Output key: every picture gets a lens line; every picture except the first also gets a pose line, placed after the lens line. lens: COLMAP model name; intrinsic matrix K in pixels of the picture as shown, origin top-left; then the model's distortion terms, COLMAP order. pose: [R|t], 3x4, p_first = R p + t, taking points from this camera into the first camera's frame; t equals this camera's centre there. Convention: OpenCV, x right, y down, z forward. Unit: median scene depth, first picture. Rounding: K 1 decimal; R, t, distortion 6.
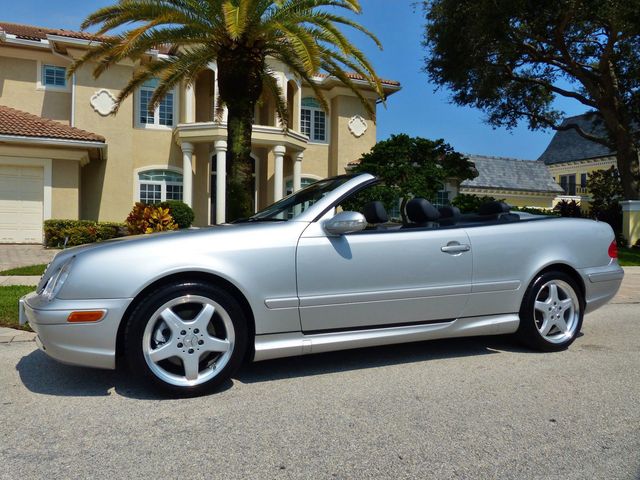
lens RADIAL K [[482.4, 0, 317.4], [0, 482.4, 234.4], [0, 0, 1]] dist [-0.033735, 0.023833]
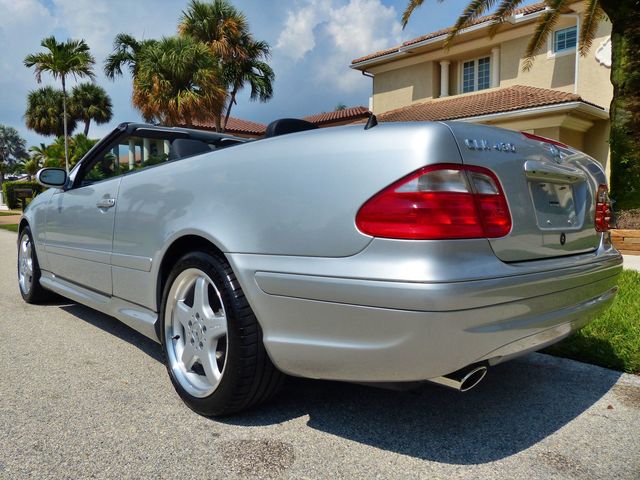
lens RADIAL K [[482.4, 0, 311.2], [0, 482.4, 236.8], [0, 0, 1]] dist [-0.033735, 0.023833]
pose [[0.309723, 0.048093, -0.949610, 0.217064], [0.006288, 0.998595, 0.052624, 0.008638], [0.950806, -0.022270, 0.308985, 0.209439]]
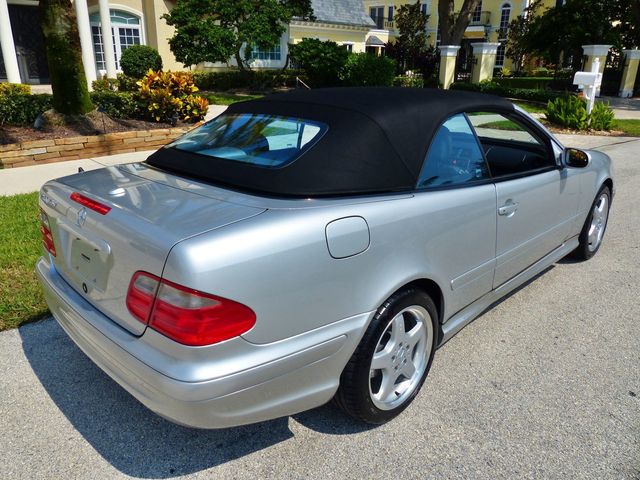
lens RADIAL K [[482.4, 0, 317.6], [0, 482.4, 235.0], [0, 0, 1]] dist [-0.033735, 0.023833]
pose [[0.921085, -0.131546, 0.366466, -0.063931], [-0.000785, 0.940570, 0.339599, -0.038924], [-0.389360, -0.313087, 0.866242, 0.063262]]
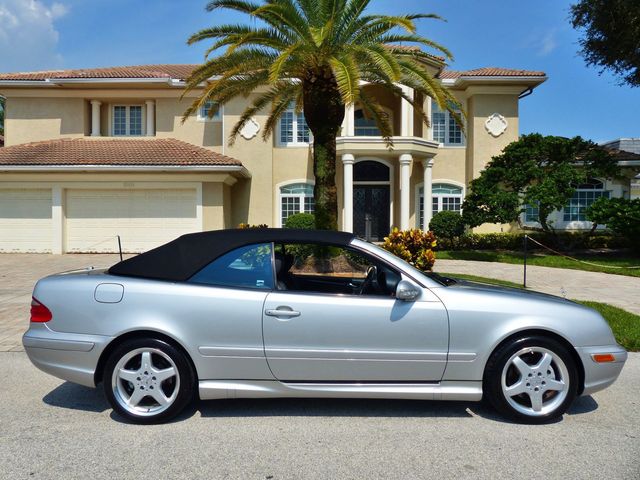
lens RADIAL K [[482.4, 0, 316.5], [0, 482.4, 239.2], [0, 0, 1]] dist [-0.033735, 0.023833]
pose [[0.924099, -0.004192, -0.382129, 0.141051], [0.012002, 0.999765, 0.018059, -0.028688], [0.381964, -0.021274, 0.923932, -0.003485]]
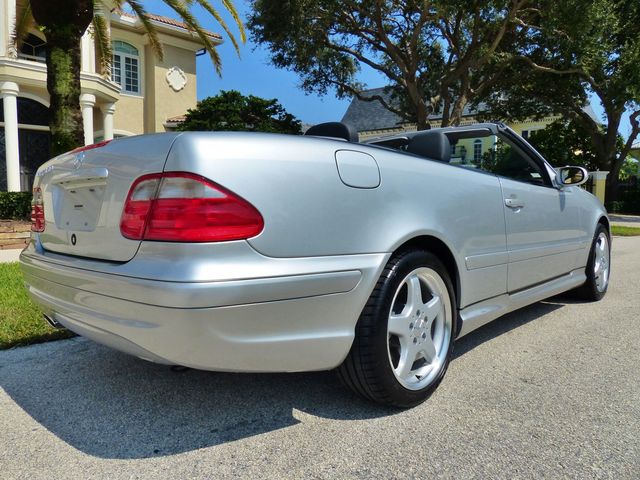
lens RADIAL K [[482.4, 0, 318.0], [0, 482.4, 232.1], [0, 0, 1]] dist [-0.033735, 0.023833]
pose [[0.910520, -0.036638, 0.411839, -0.069167], [0.009068, 0.997596, 0.068700, 0.003521], [-0.413366, -0.058819, 0.908663, 0.062614]]
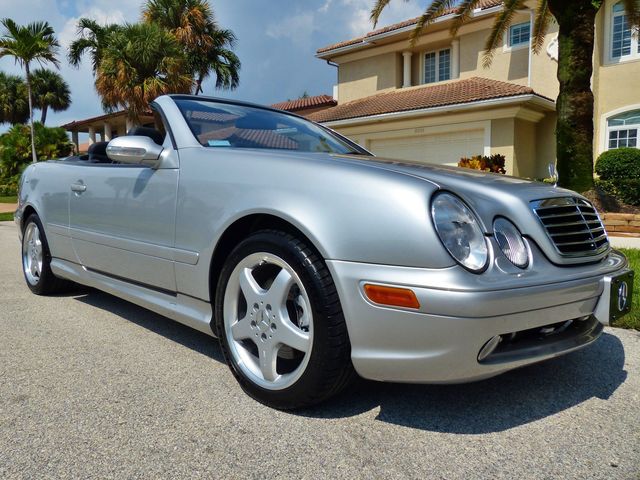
lens RADIAL K [[482.4, 0, 310.6], [0, 482.4, 242.1], [0, 0, 1]] dist [-0.033735, 0.023833]
pose [[0.380032, 0.076072, -0.921840, 0.244105], [0.014337, 0.996008, 0.088103, 0.010334], [0.924862, -0.046699, 0.377425, 0.186645]]
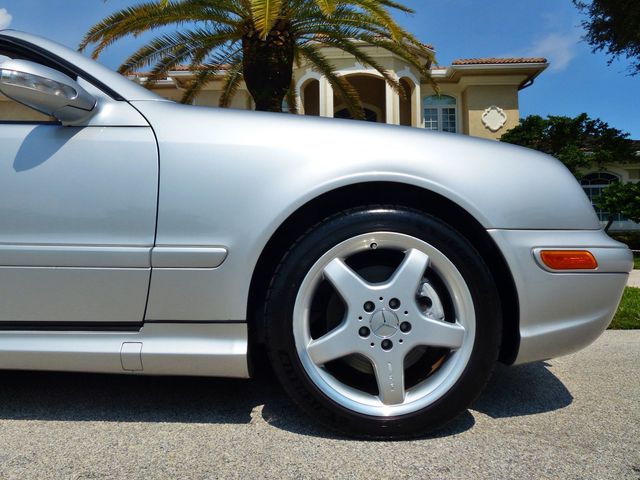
lens RADIAL K [[482.4, 0, 319.0], [0, 482.4, 235.8], [0, 0, 1]] dist [-0.033735, 0.023833]
pose [[0.910062, -0.046146, -0.411895, 0.171355], [0.024668, 0.998051, -0.057313, 0.025837], [0.413737, 0.041997, 0.909427, 0.141152]]
